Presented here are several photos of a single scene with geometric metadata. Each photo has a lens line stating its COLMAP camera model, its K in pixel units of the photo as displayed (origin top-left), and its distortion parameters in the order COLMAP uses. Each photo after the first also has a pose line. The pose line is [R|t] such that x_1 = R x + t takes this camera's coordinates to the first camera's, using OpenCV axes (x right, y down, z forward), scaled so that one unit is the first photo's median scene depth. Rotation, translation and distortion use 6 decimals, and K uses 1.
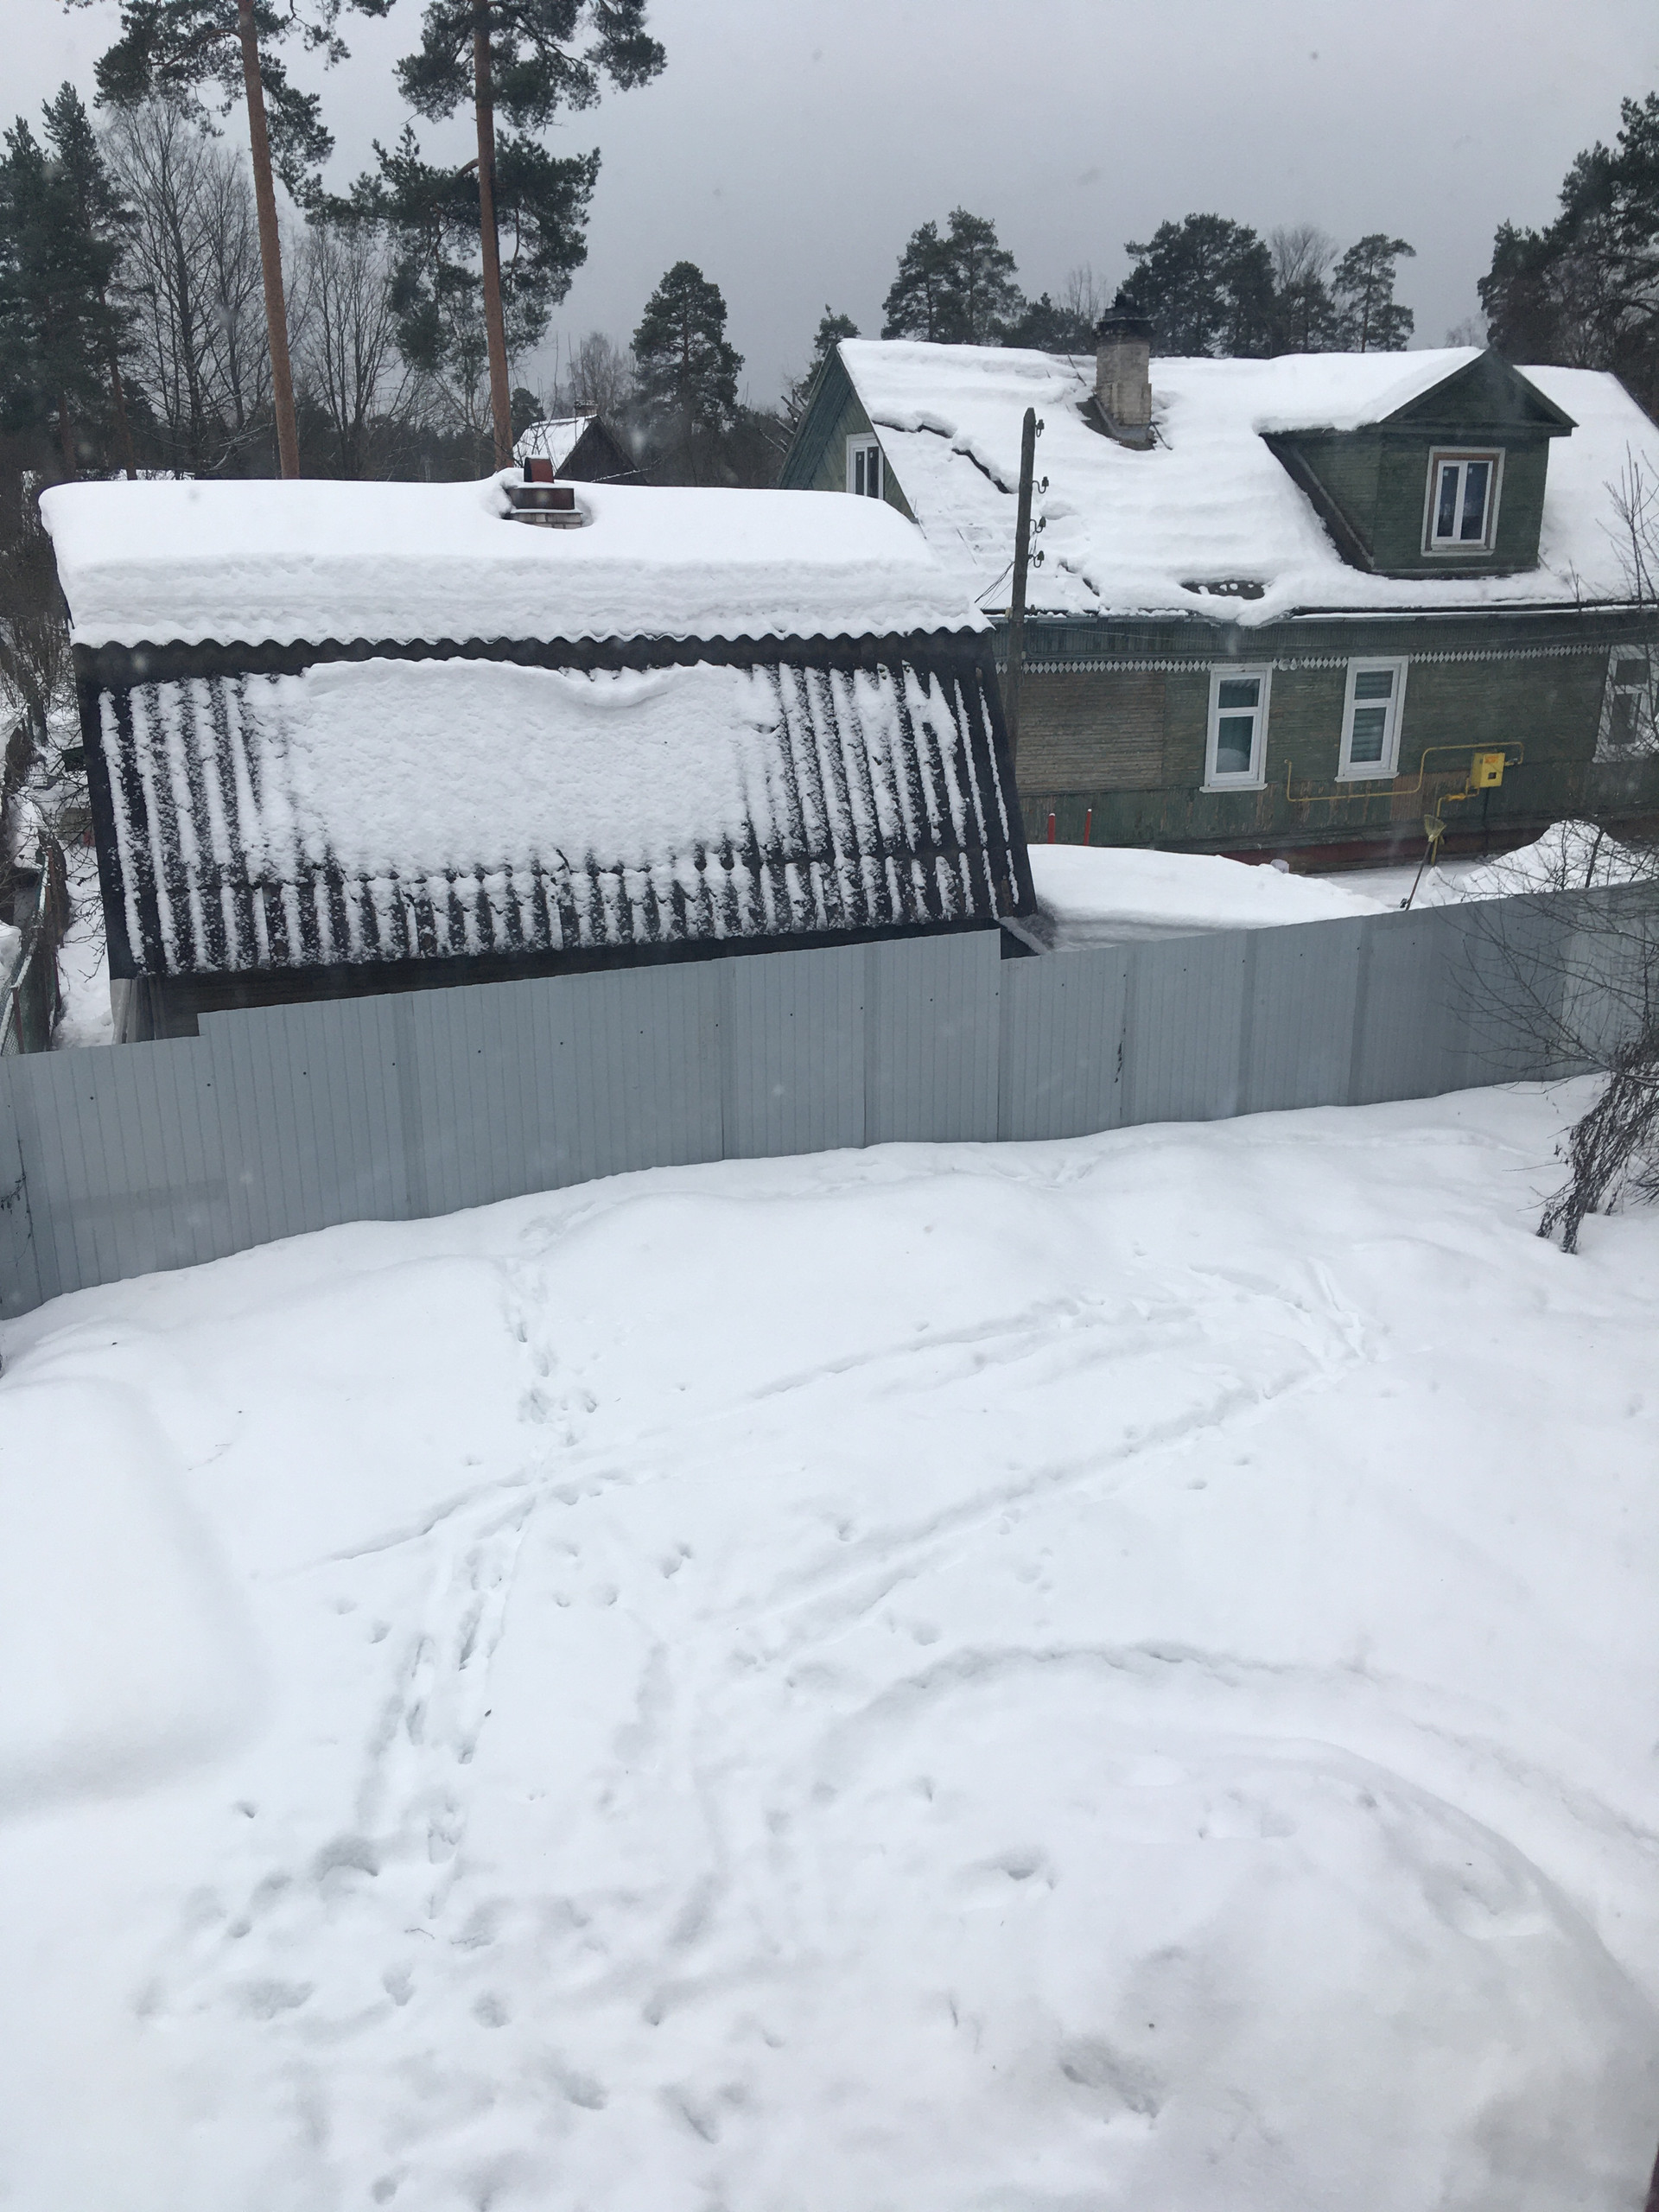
lens RADIAL K [[1814.5, 0, 829.5], [0, 1814.5, 1106.0], [0, 0, 1]] dist [0.116285, -0.162146]
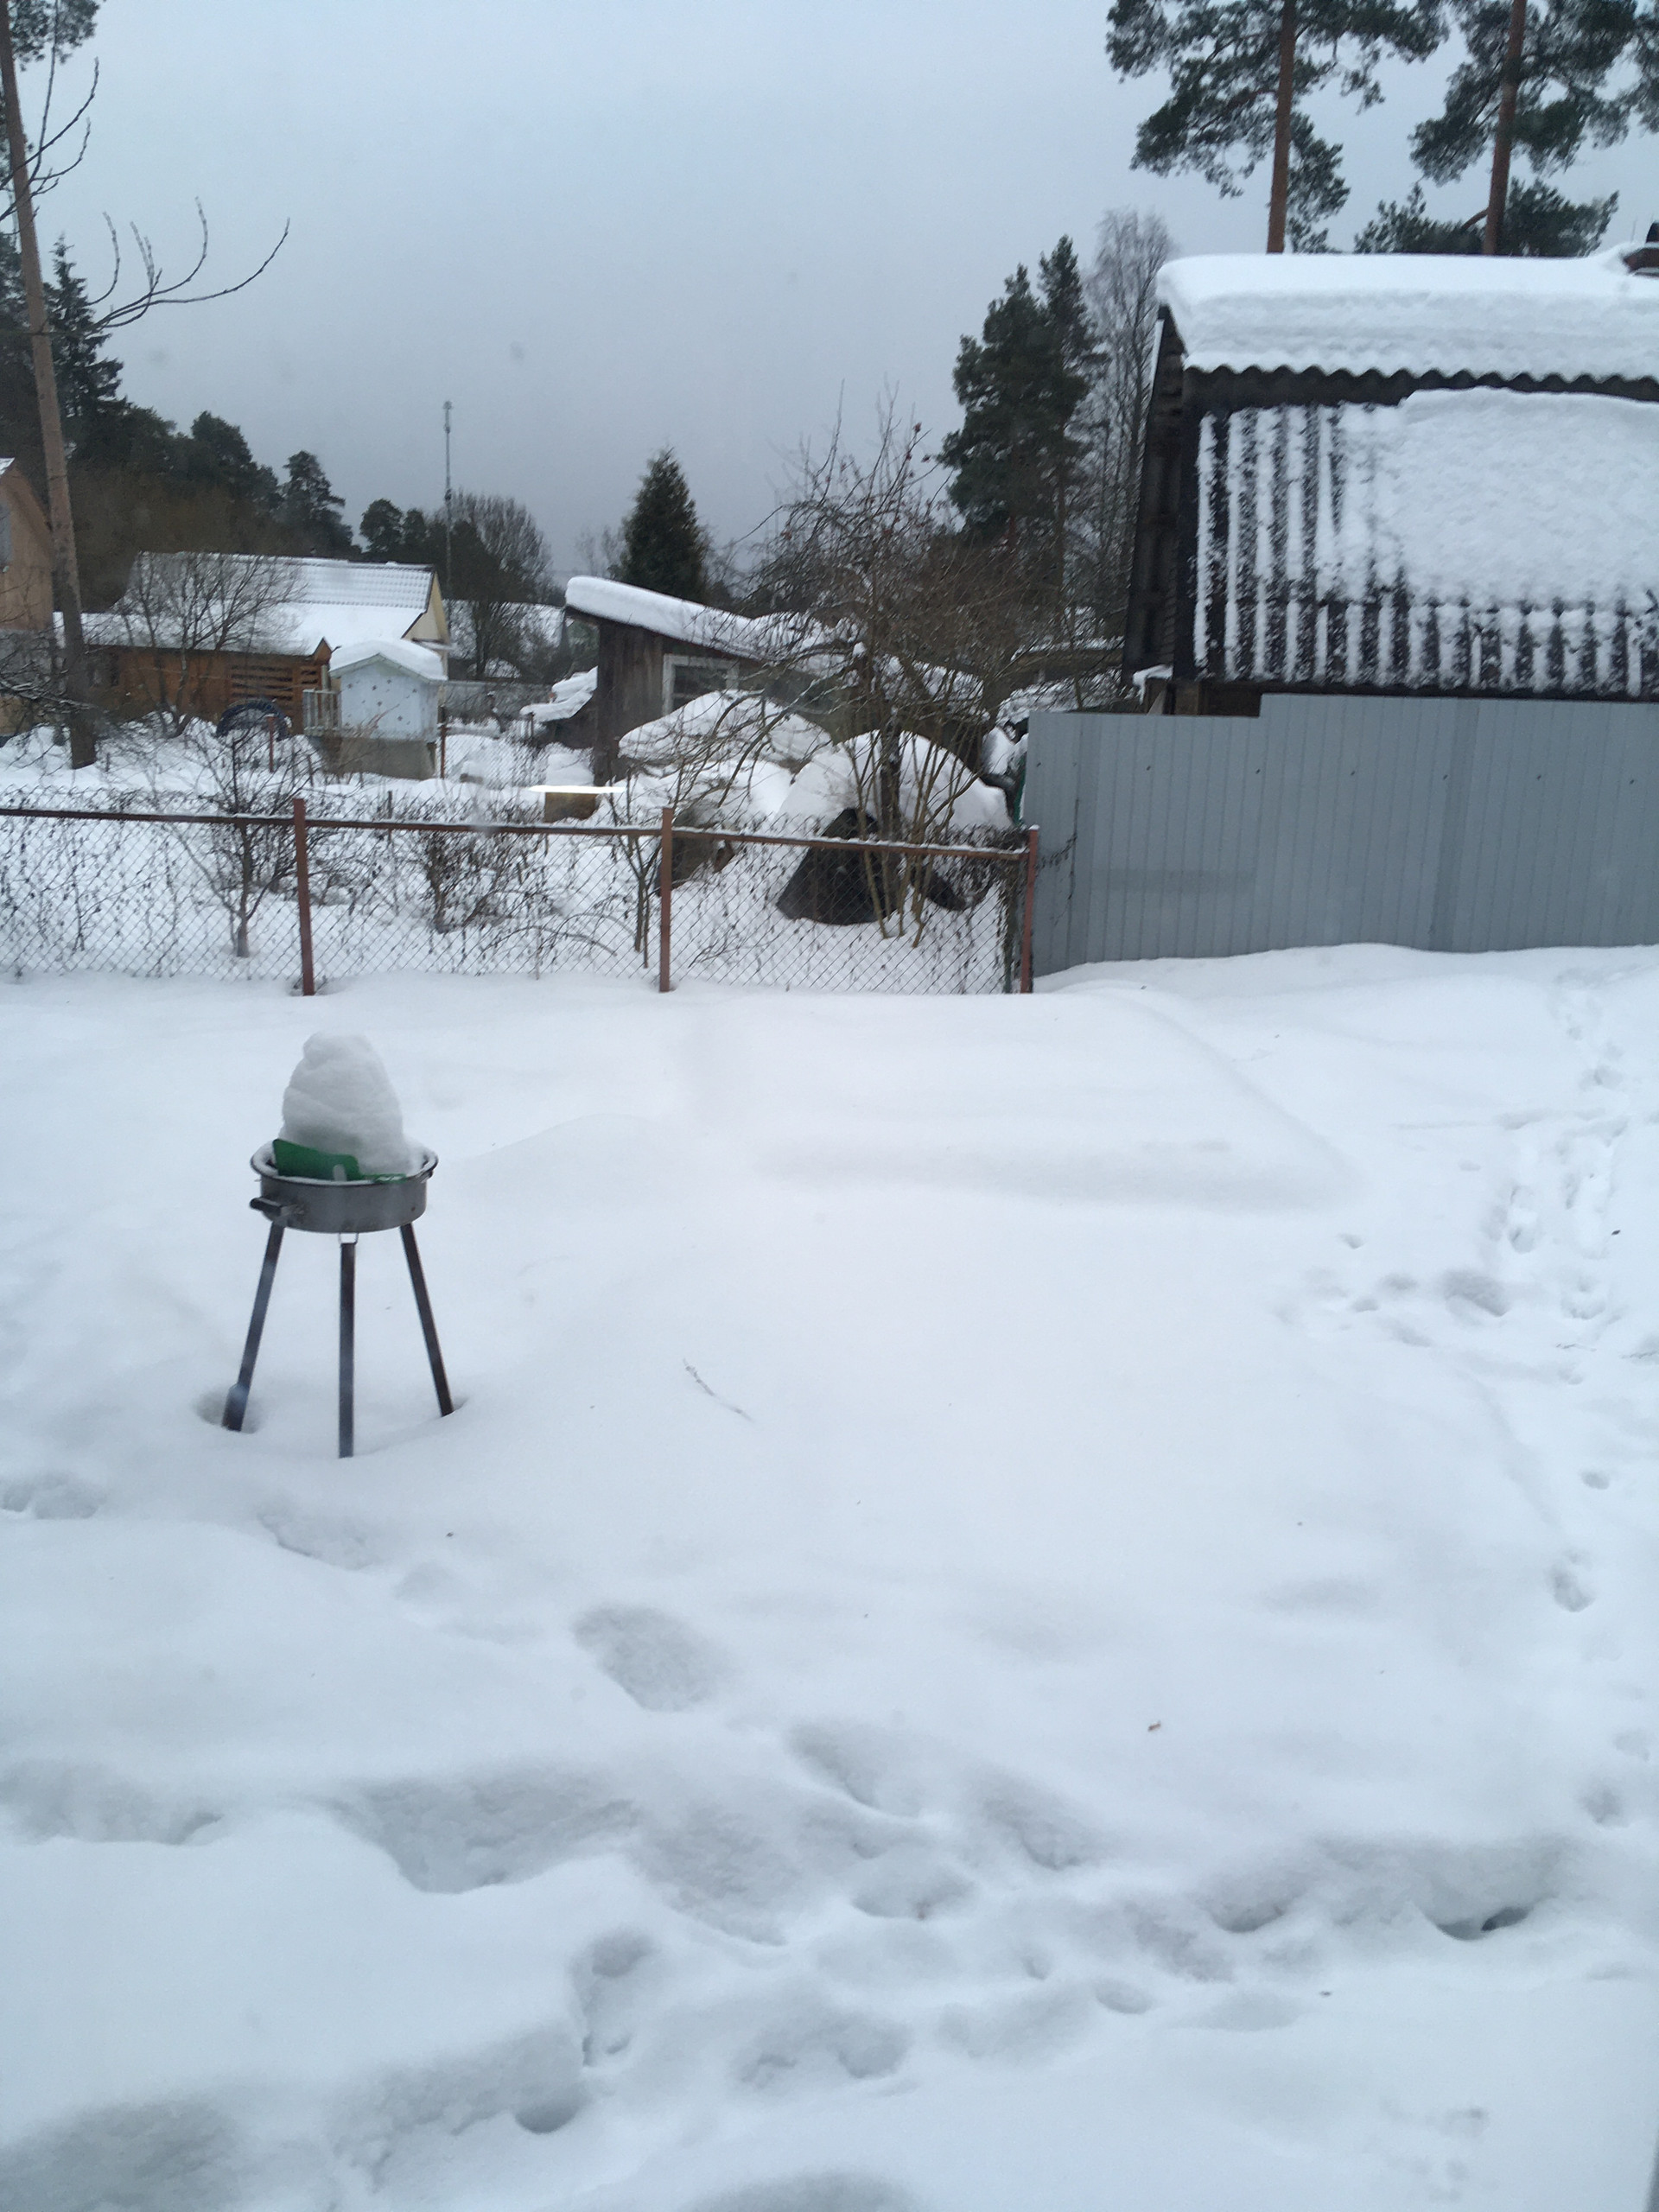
lens RADIAL K [[1814.5, 0, 829.5], [0, 1814.5, 1106.0], [0, 0, 1]] dist [0.116285, -0.162146]
pose [[0.900796, 0.130735, -0.414096, -0.104036], [-0.166549, 0.984691, -0.051421, 0.233113], [0.401034, 0.115287, 0.908780, 0.028484]]
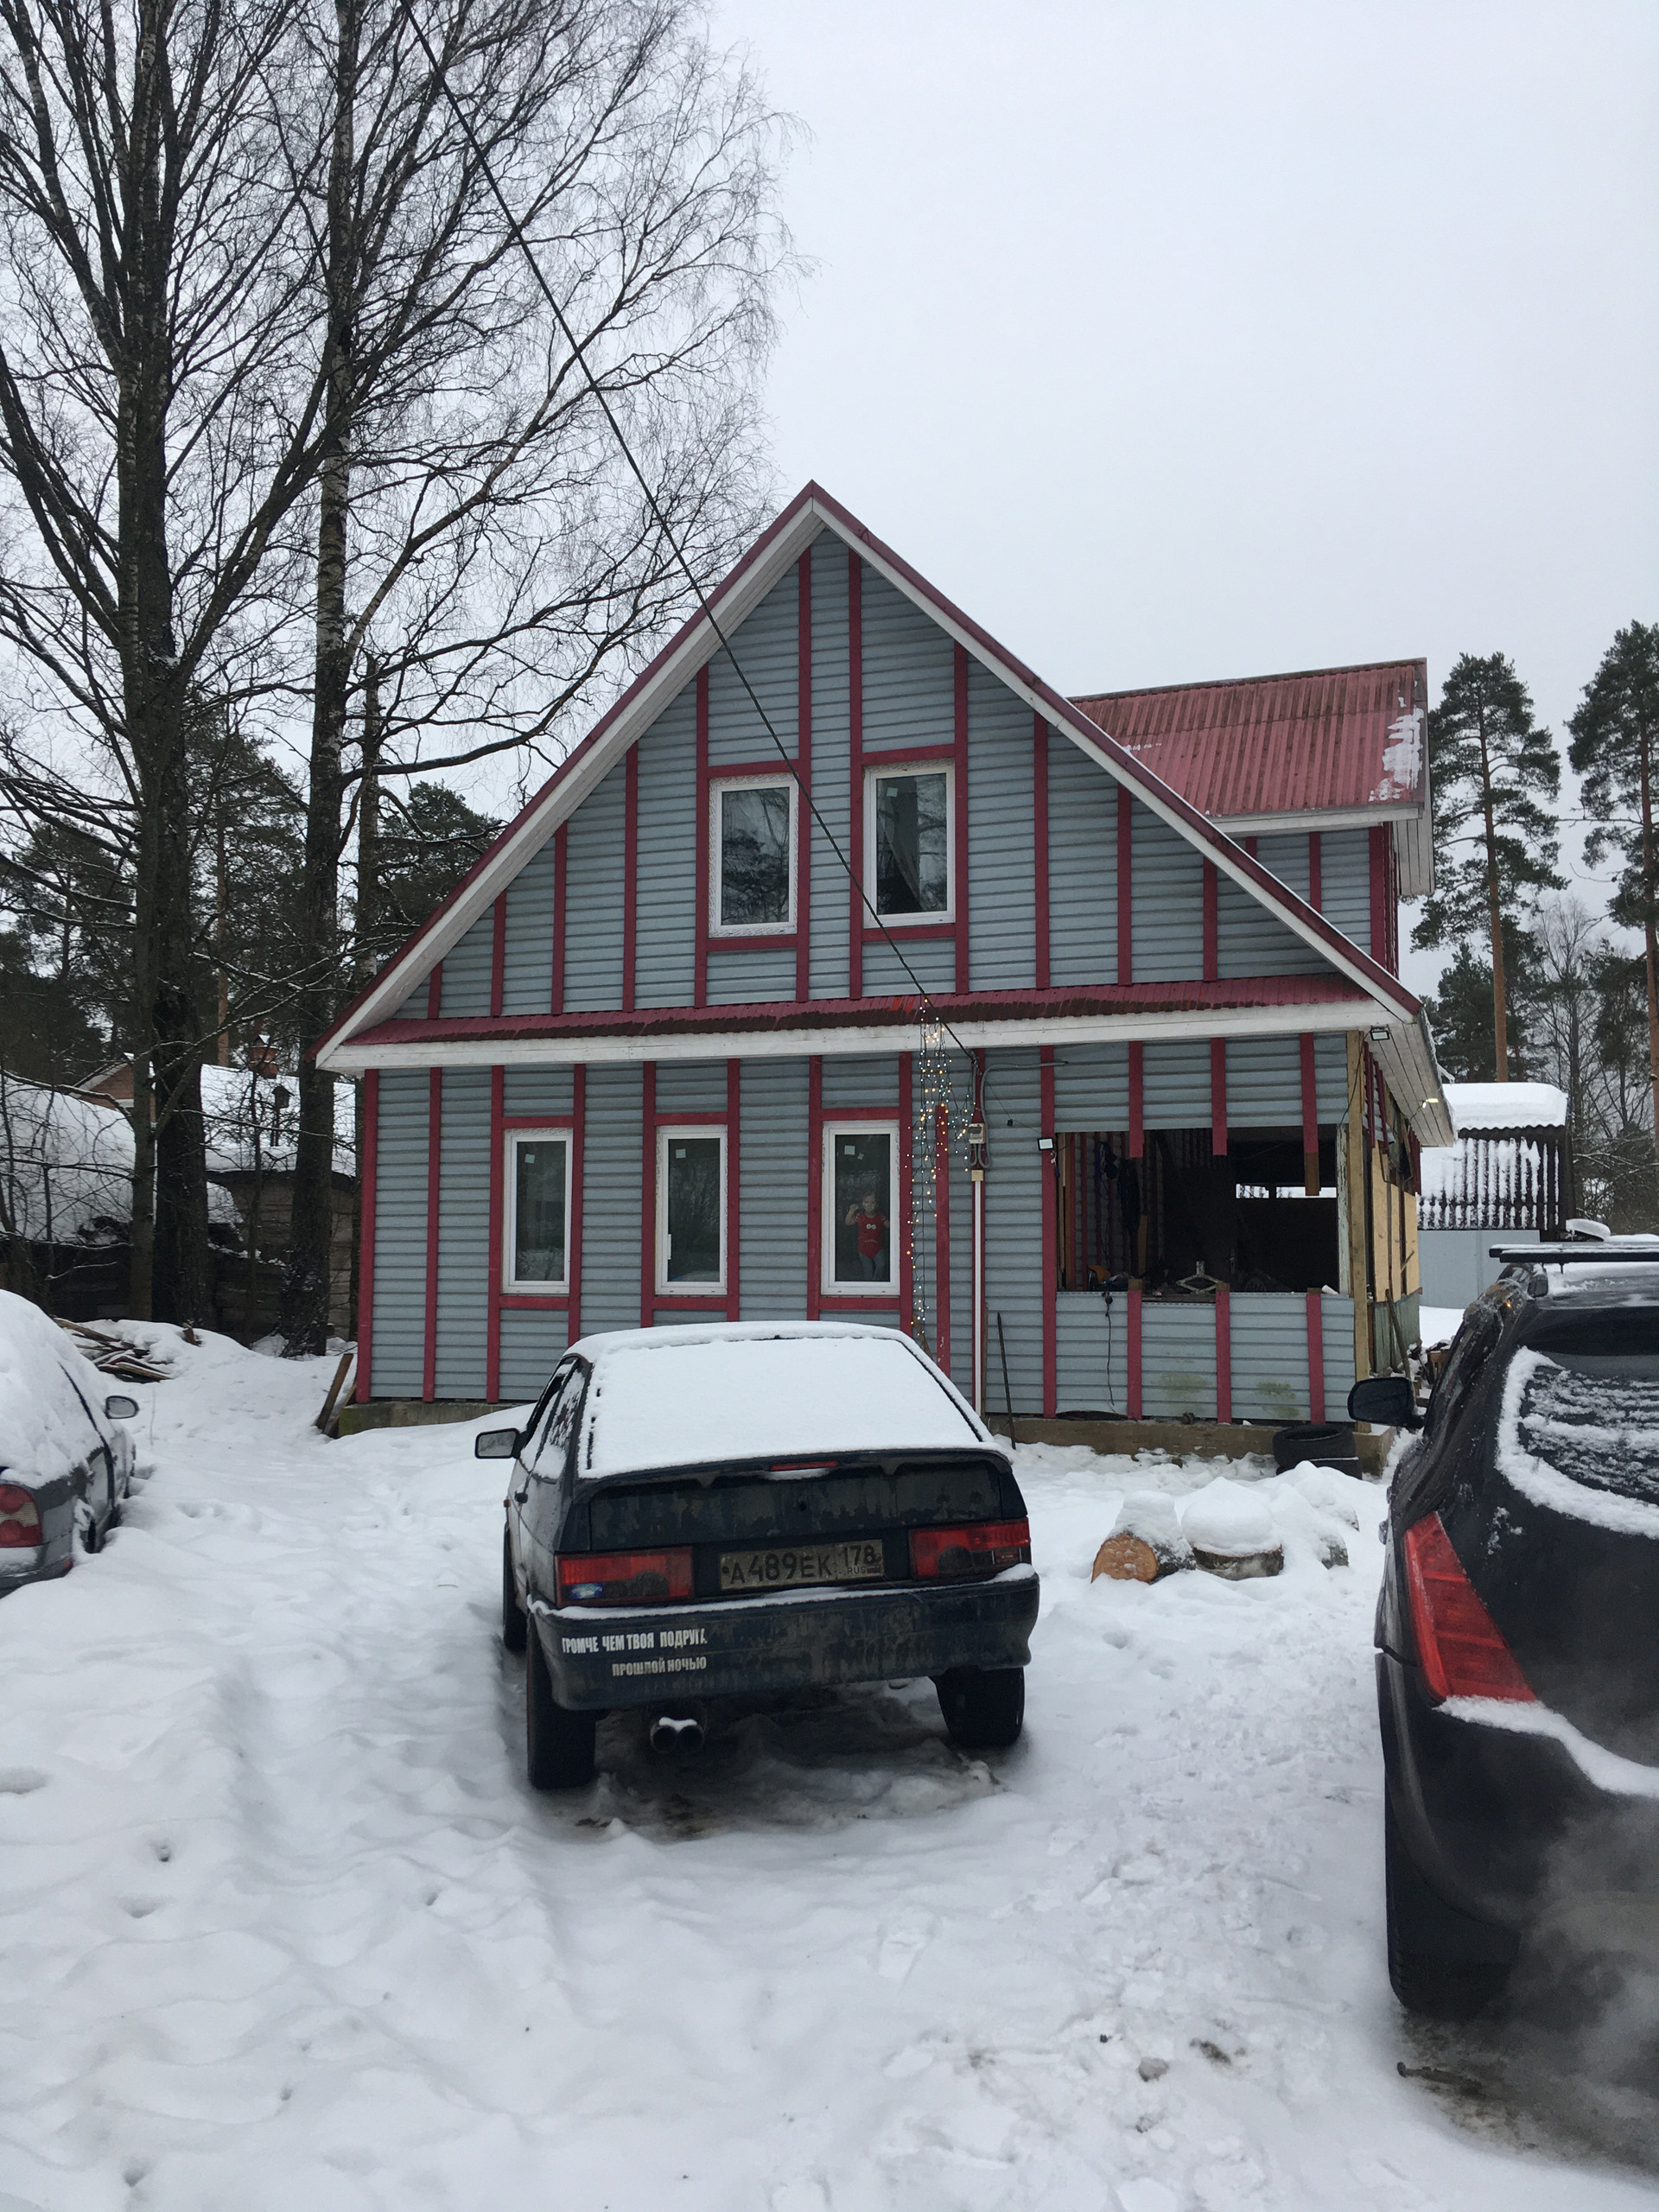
lens RADIAL K [[1814.5, 0, 829.5], [0, 1814.5, 1106.0], [0, 0, 1]] dist [0.116285, -0.162146]
pose [[0.713399, -0.053708, -0.698697, 1.367399], [-0.215745, 0.931795, -0.291911, 0.809699], [0.666720, 0.358990, 0.653154, -1.617450]]
